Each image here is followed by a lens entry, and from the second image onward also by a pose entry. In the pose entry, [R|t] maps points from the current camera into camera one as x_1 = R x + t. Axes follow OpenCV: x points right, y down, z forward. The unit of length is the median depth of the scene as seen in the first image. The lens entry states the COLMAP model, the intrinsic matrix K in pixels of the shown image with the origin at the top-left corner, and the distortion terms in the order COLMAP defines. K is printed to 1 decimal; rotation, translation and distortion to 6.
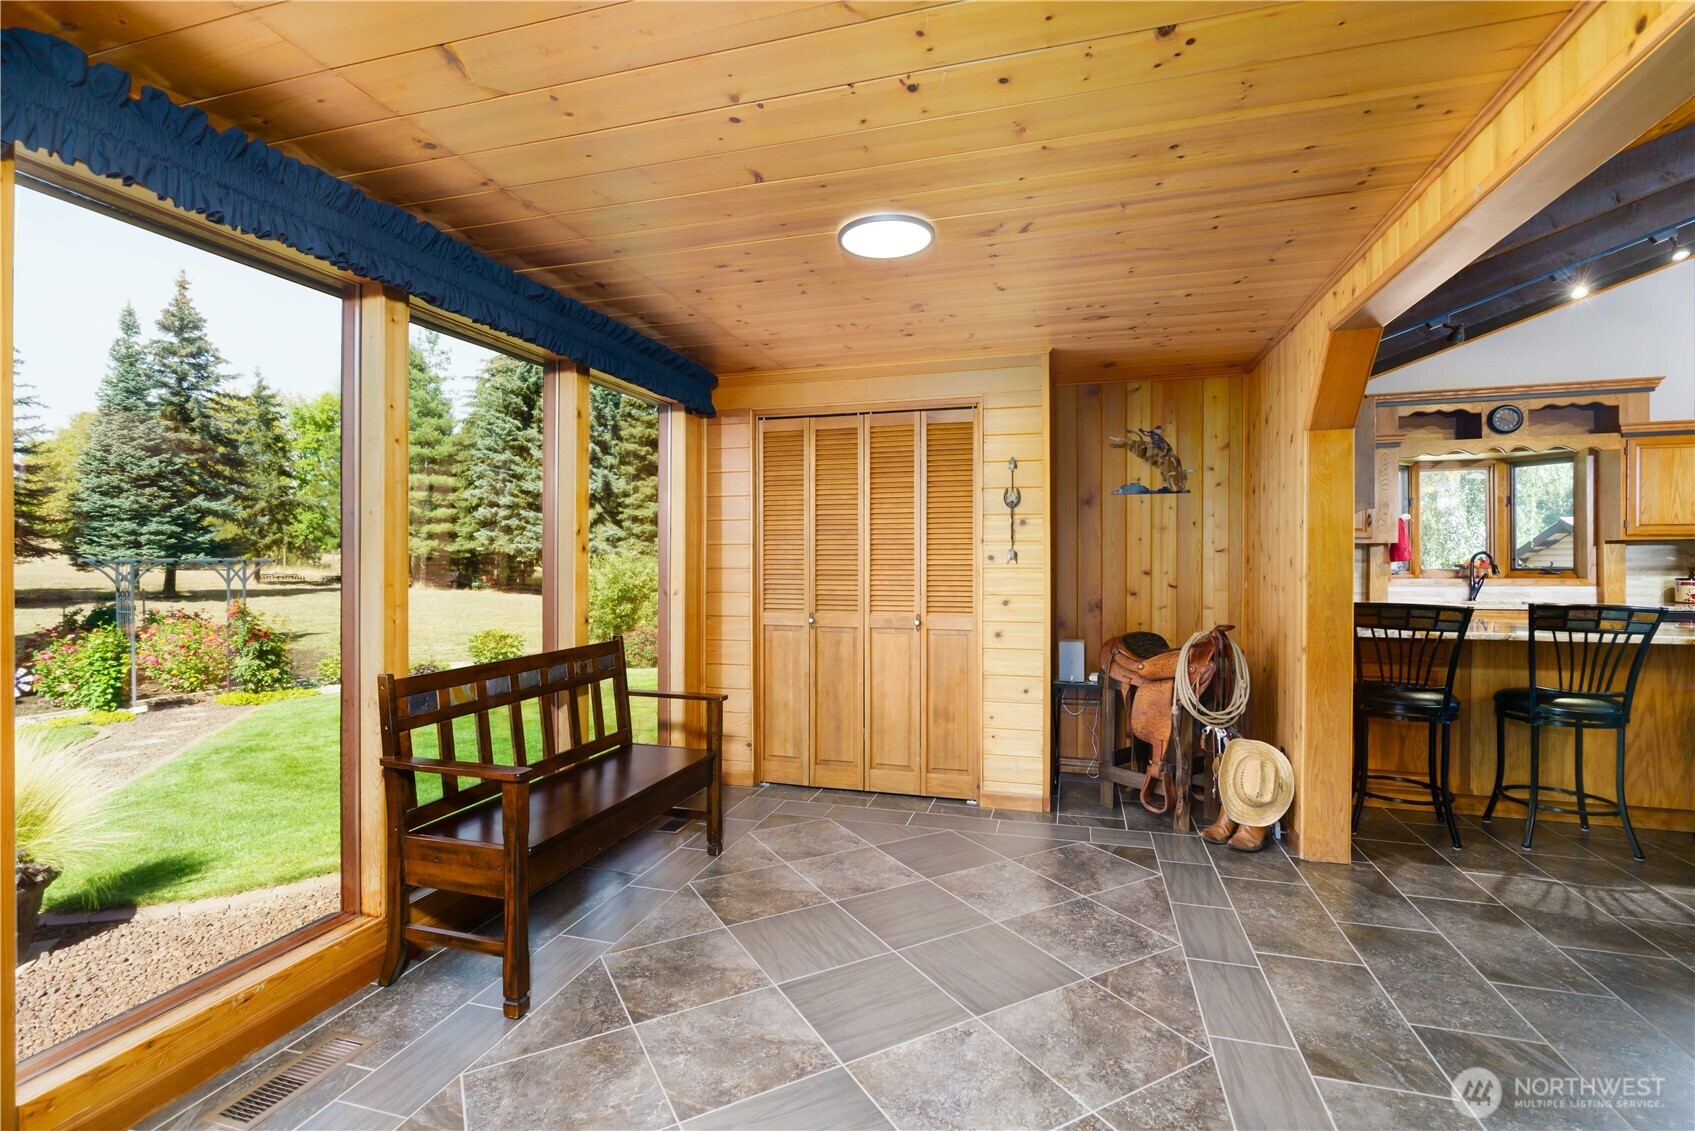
lens RADIAL K [[773.0, 0, 855.4], [0, 773.0, 561.5], [0, 0, 1]] dist [-0.012489, 0.005471]
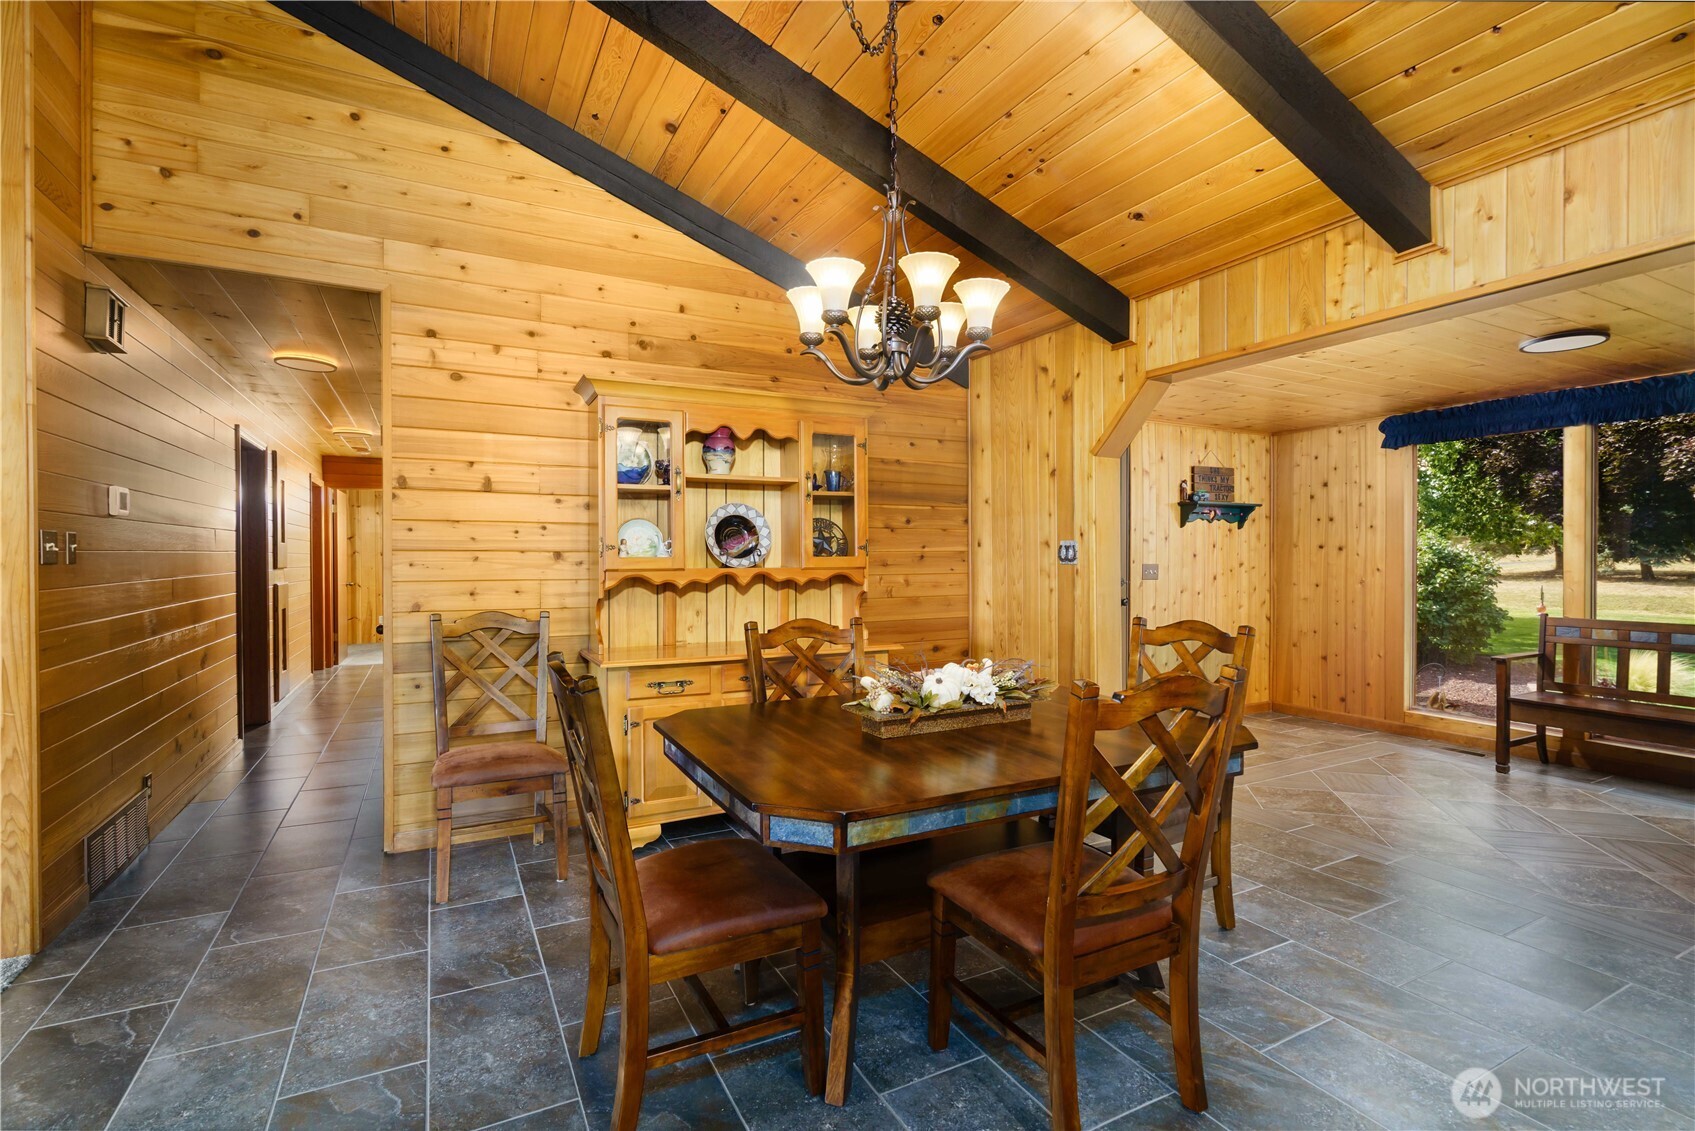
lens RADIAL K [[773.0, 0, 844.3], [0, 773.0, 565.2], [0, 0, 1]] dist [-0.012489, 0.005471]
pose [[-0.718928, 0.006601, -0.695053, 2.212257], [0.002189, 0.999971, 0.007233, -0.002749], [0.695081, 0.003679, -0.718922, 1.209900]]
